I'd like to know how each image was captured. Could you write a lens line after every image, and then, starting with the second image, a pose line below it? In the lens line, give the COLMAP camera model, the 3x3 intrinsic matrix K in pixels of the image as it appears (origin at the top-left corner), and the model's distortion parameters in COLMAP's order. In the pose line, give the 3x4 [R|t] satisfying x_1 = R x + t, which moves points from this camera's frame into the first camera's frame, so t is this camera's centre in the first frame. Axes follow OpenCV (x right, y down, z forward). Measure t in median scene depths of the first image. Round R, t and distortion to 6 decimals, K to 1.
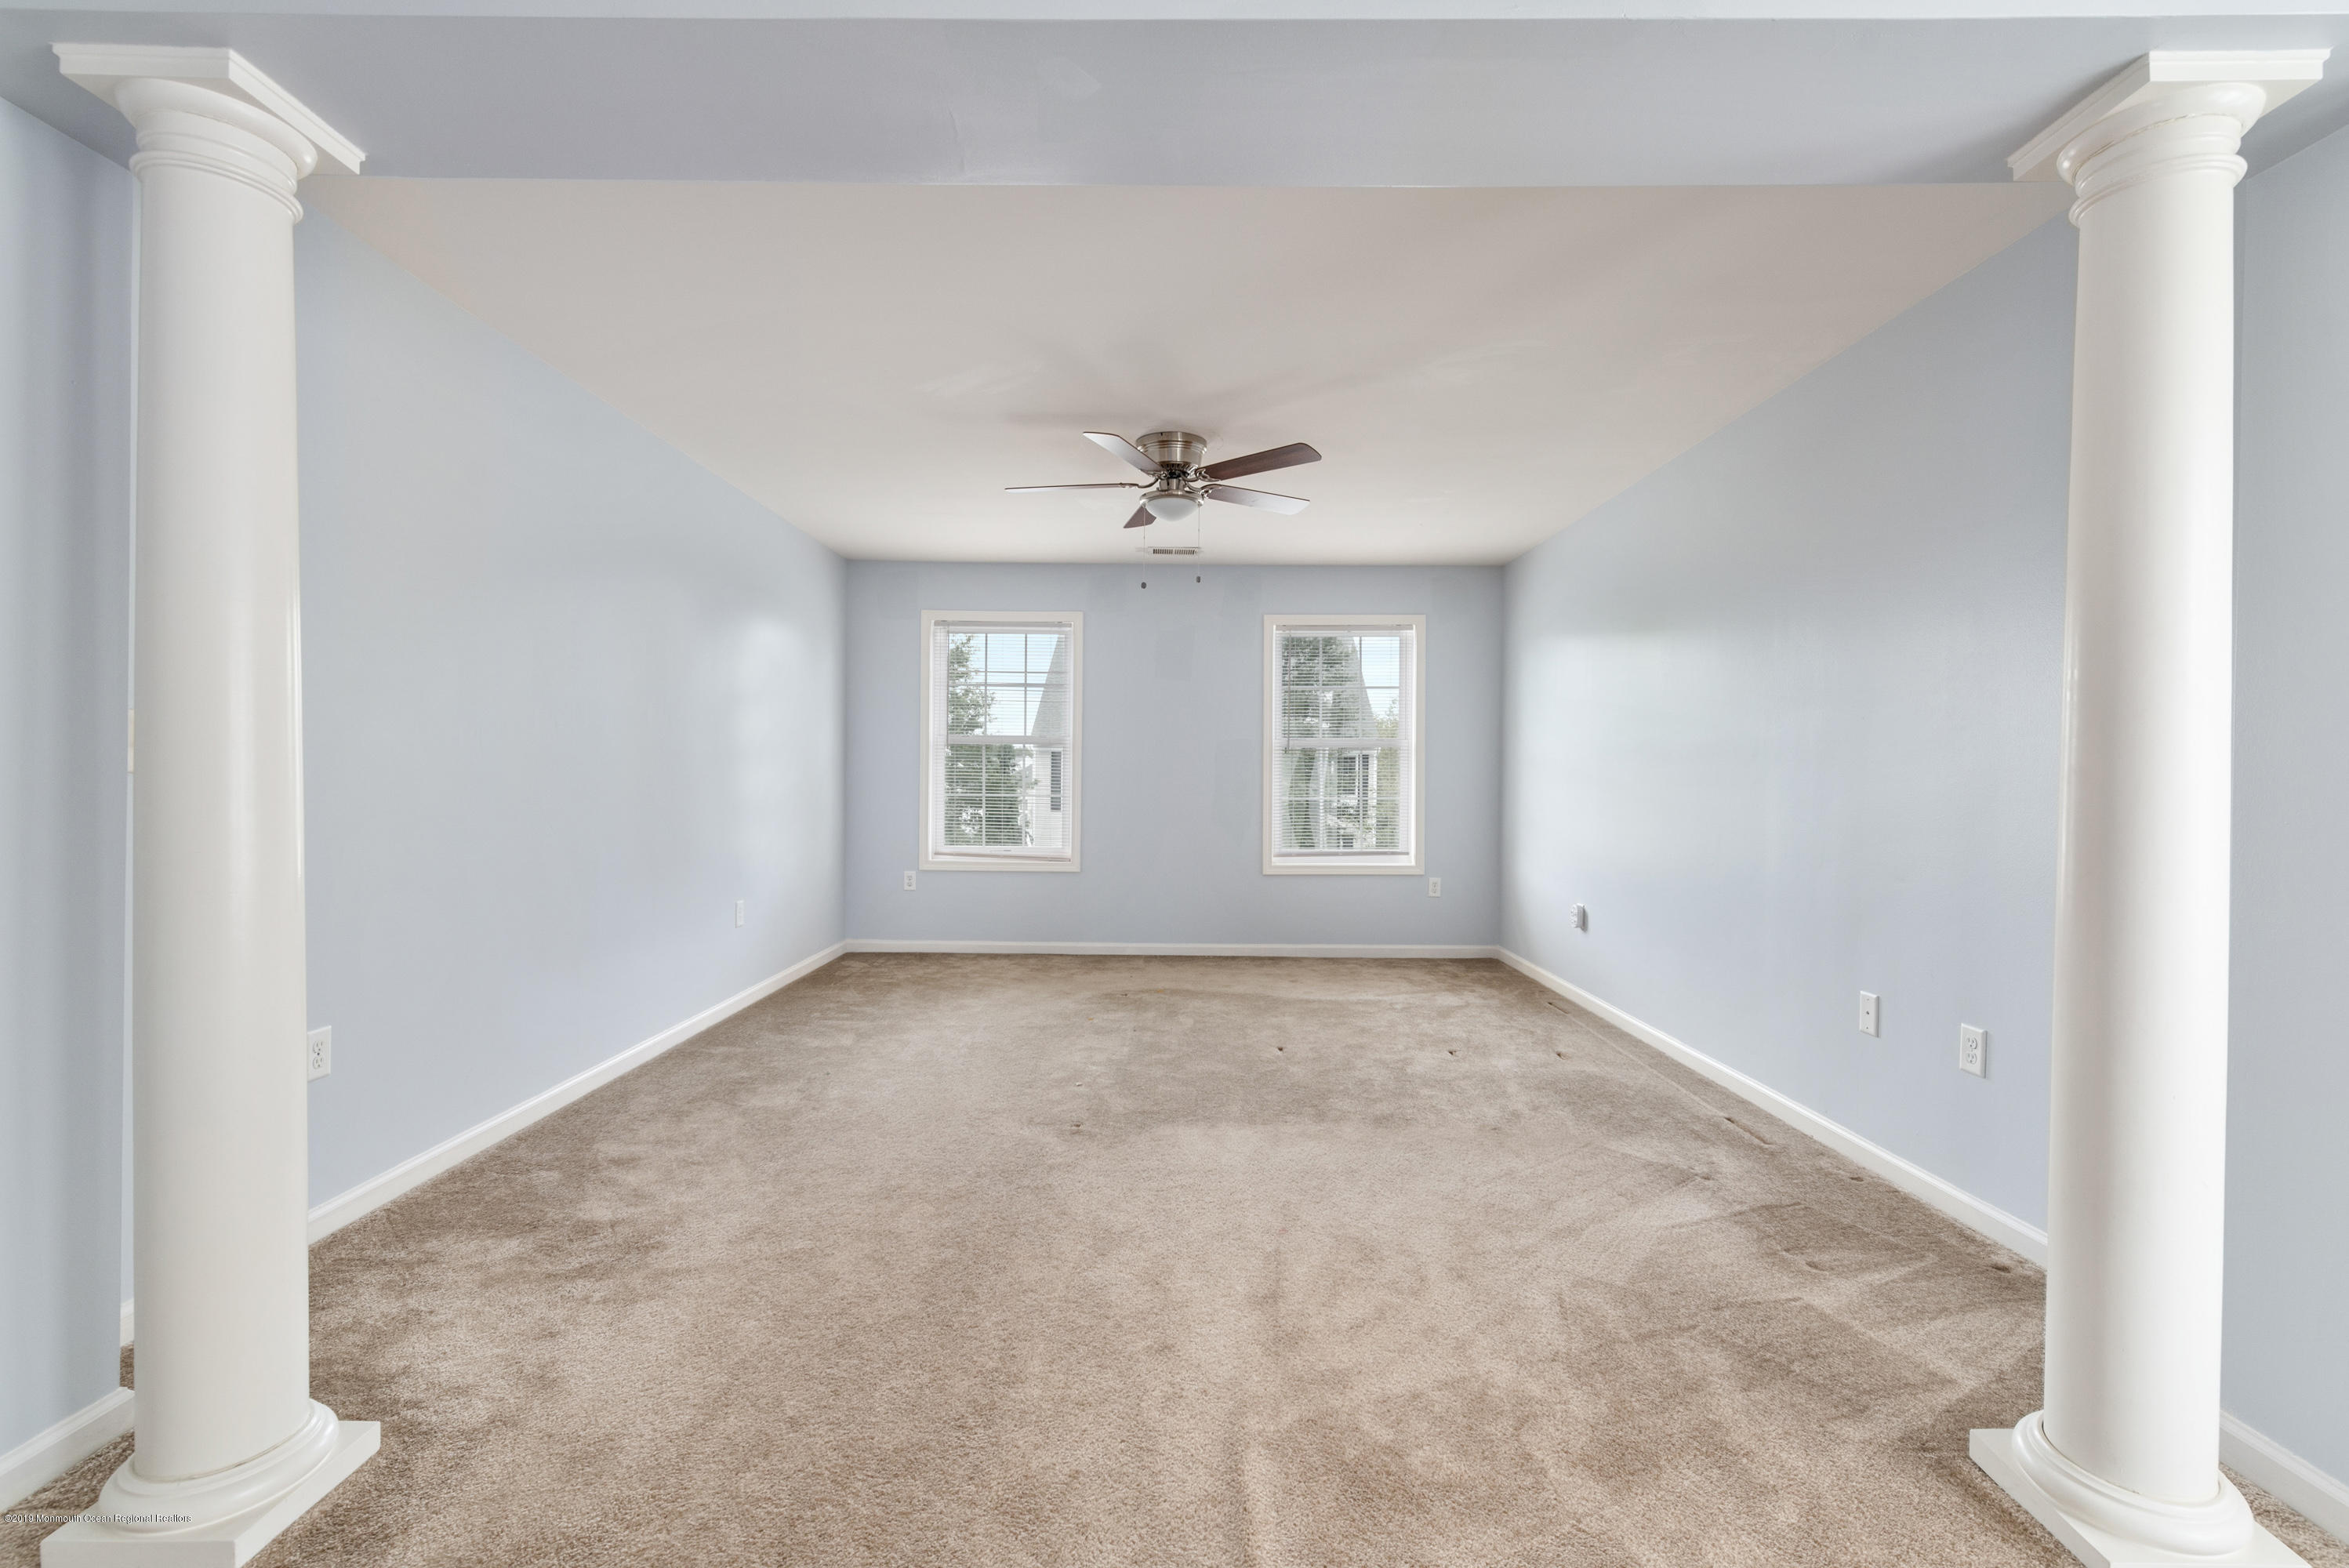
lens RADIAL K [[1027.8, 0, 1177.5], [0, 1027.8, 785.3], [0, 0, 1]] dist [-0.000238, -0.000113]
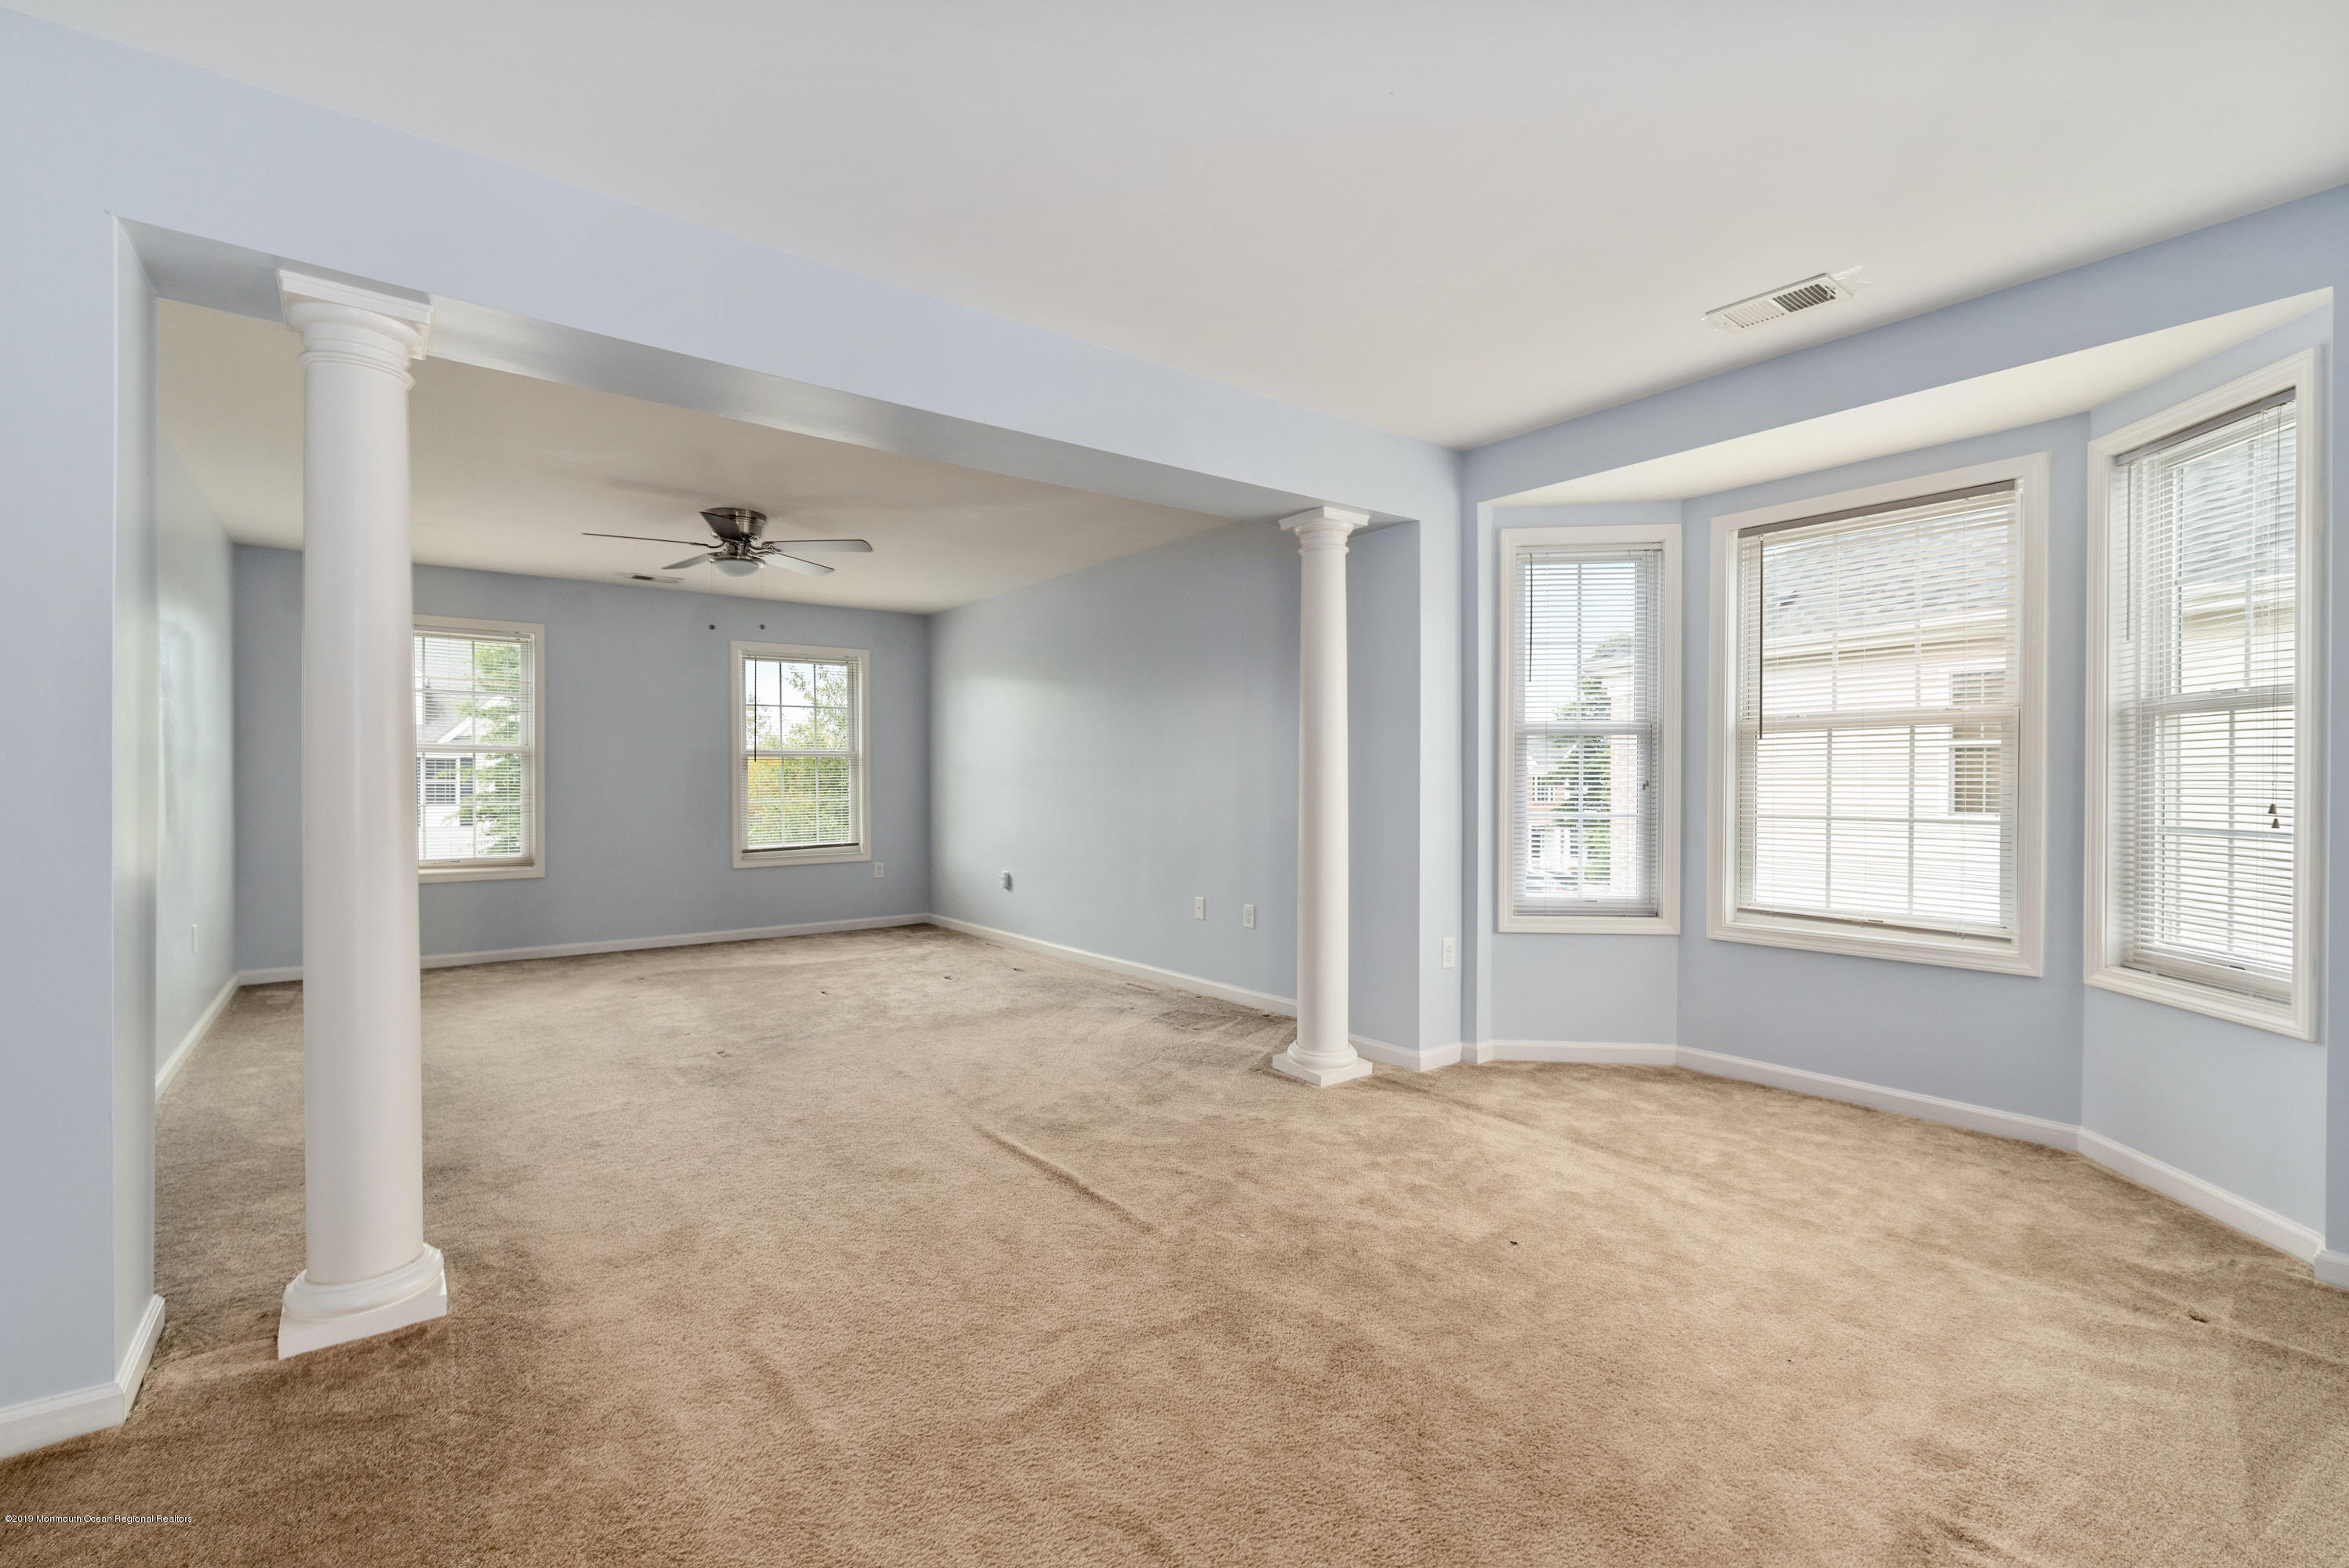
lens RADIAL K [[1027.8, 0, 1169.1], [0, 1027.8, 780.1], [0, 0, 1]] dist [-0.000238, -0.000113]
pose [[0.787452, -0.005784, 0.616349, -0.656017], [0.014113, 0.999863, -0.008648, 0.011085], [-0.616215, 0.015508, 0.787425, -0.542998]]
